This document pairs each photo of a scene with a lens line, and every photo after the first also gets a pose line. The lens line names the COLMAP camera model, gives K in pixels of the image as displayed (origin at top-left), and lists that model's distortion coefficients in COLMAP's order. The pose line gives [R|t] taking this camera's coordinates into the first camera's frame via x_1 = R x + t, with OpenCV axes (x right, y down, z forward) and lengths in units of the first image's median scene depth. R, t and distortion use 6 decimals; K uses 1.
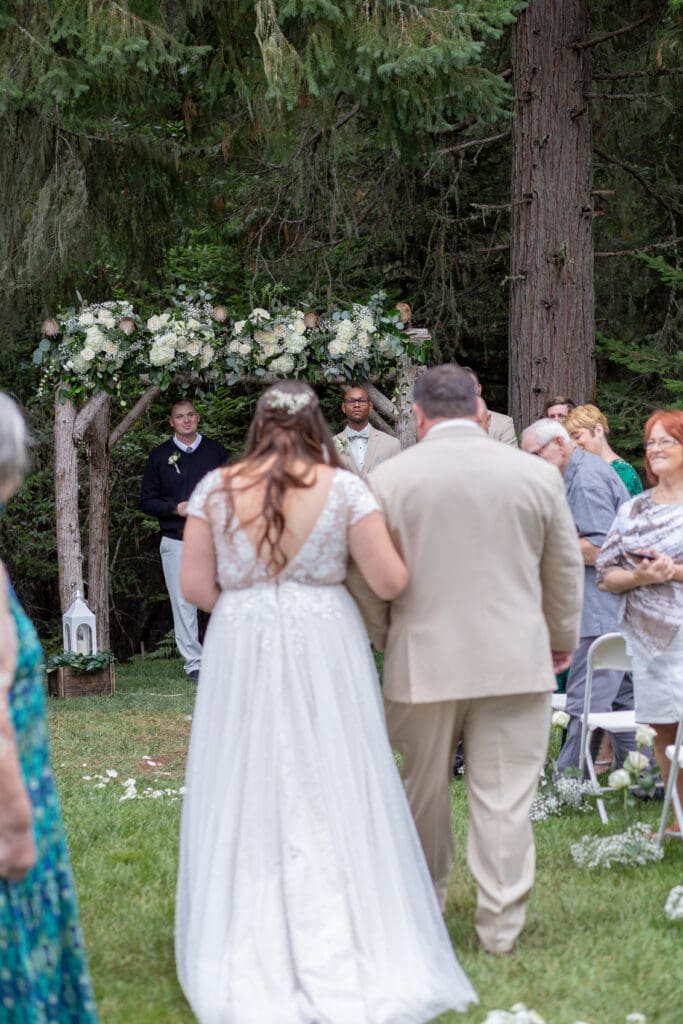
lens RADIAL K [[2448.4, 0, 340.1], [0, 2448.4, 510.6], [0, 0, 1]] dist [-0.085676, -1.120821]
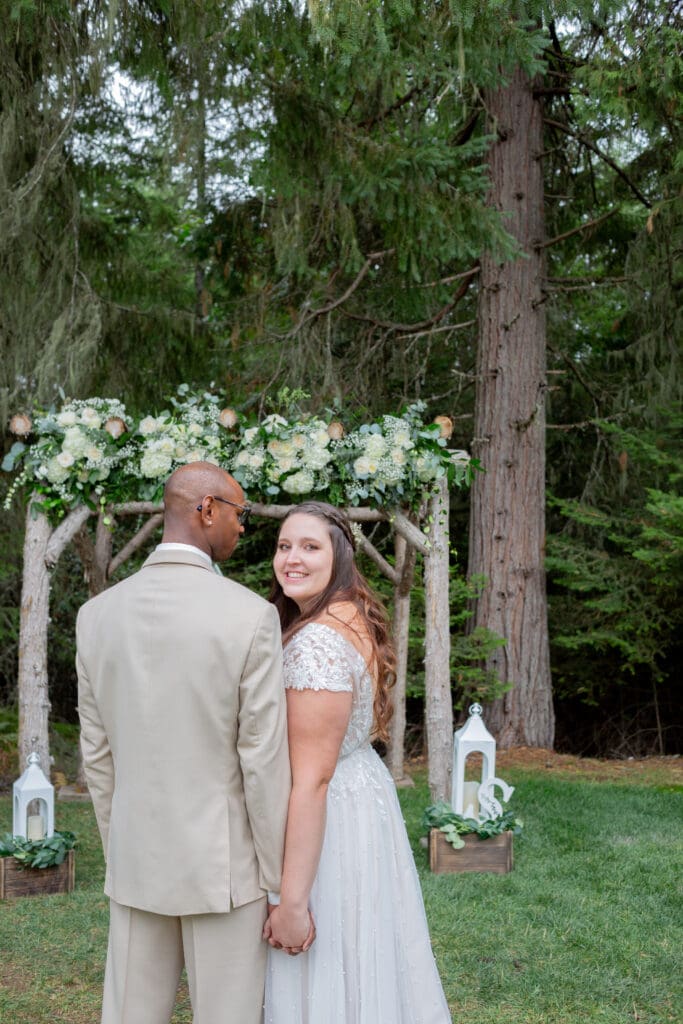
lens RADIAL K [[1020.7, 0, 339.8], [0, 1020.7, 515.7], [0, 0, 1]] dist [-0.092372, 0.116494]
pose [[0.996906, 0.038885, 0.068311, -0.033446], [-0.032708, 0.995465, -0.089329, -0.017462], [-0.071474, 0.086818, 0.993657, 0.652837]]
